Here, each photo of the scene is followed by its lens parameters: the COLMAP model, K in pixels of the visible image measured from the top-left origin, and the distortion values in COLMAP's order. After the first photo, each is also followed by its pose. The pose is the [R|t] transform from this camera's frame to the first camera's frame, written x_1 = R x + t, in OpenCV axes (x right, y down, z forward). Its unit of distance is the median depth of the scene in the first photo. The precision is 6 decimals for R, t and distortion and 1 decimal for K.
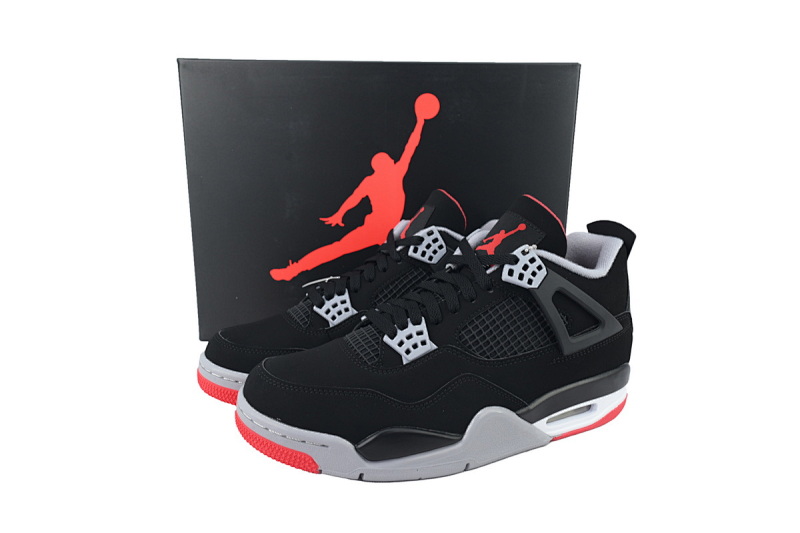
lens RADIAL K [[551.5, 0, 400.0], [0, 551.5, 266.5], [0, 0, 1]] dist [0.000104, -0.000884]
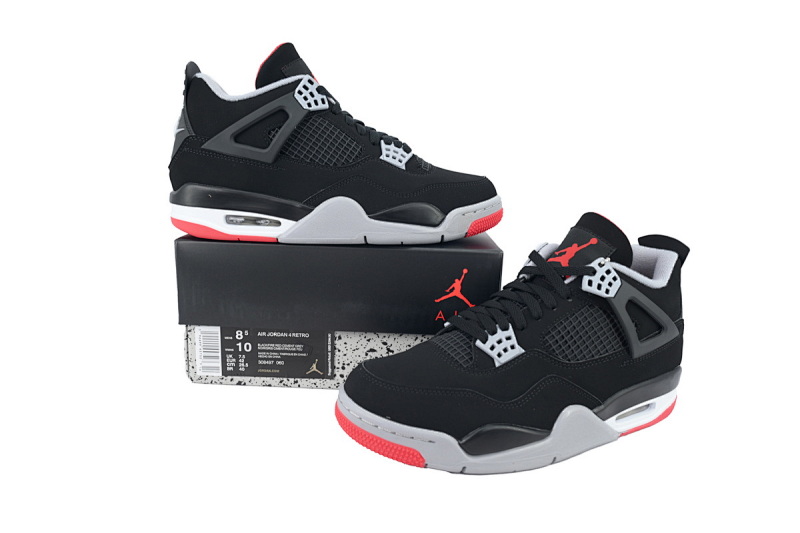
lens RADIAL K [[551.5, 0, 400.0], [0, 551.5, 266.5], [0, 0, 1]] dist [0.000104, -0.000884]
pose [[0.998857, 0.005914, 0.047433, -0.229153], [-0.005466, 0.999939, -0.009586, -0.009257], [-0.047487, 0.009316, 0.998828, -0.080720]]
